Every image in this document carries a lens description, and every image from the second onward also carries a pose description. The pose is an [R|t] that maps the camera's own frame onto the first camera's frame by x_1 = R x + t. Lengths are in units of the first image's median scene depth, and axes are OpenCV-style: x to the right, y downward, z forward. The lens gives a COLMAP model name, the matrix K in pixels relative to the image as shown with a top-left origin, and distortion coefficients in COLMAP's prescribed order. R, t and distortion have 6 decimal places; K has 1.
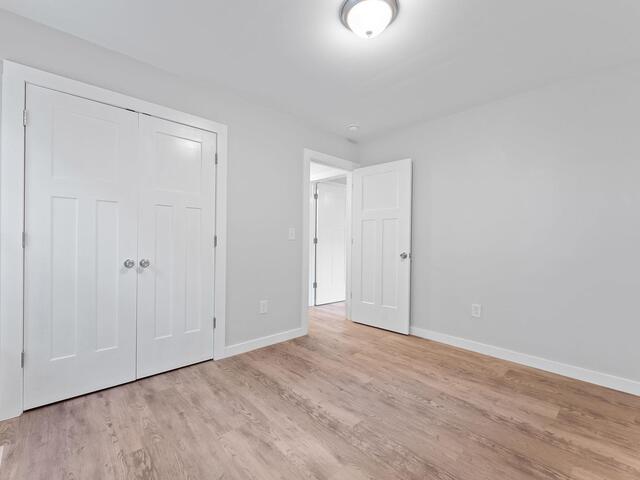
lens RADIAL K [[289.1, 0, 322.5], [0, 289.1, 240.9], [0, 0, 1]] dist [0.005679, 0.001812]
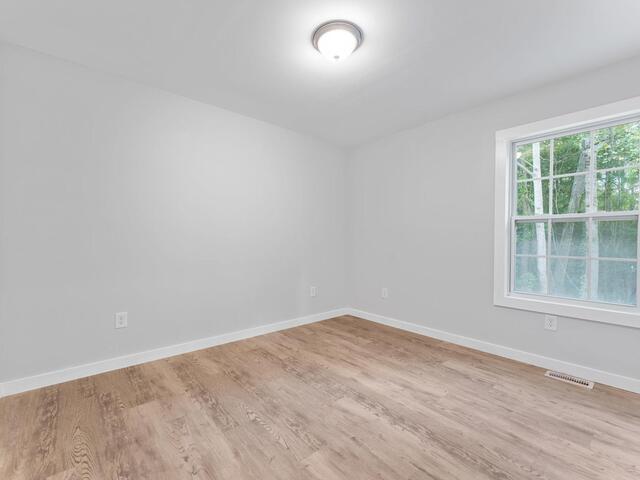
lens RADIAL K [[289.1, 0, 321.7], [0, 289.1, 238.3], [0, 0, 1]] dist [0.005679, 0.001812]
pose [[-0.999184, -0.020484, 0.034820, 0.148030], [-0.020620, 0.999781, -0.003564, -0.000927], [-0.034739, -0.004279, -0.999387, 1.934360]]
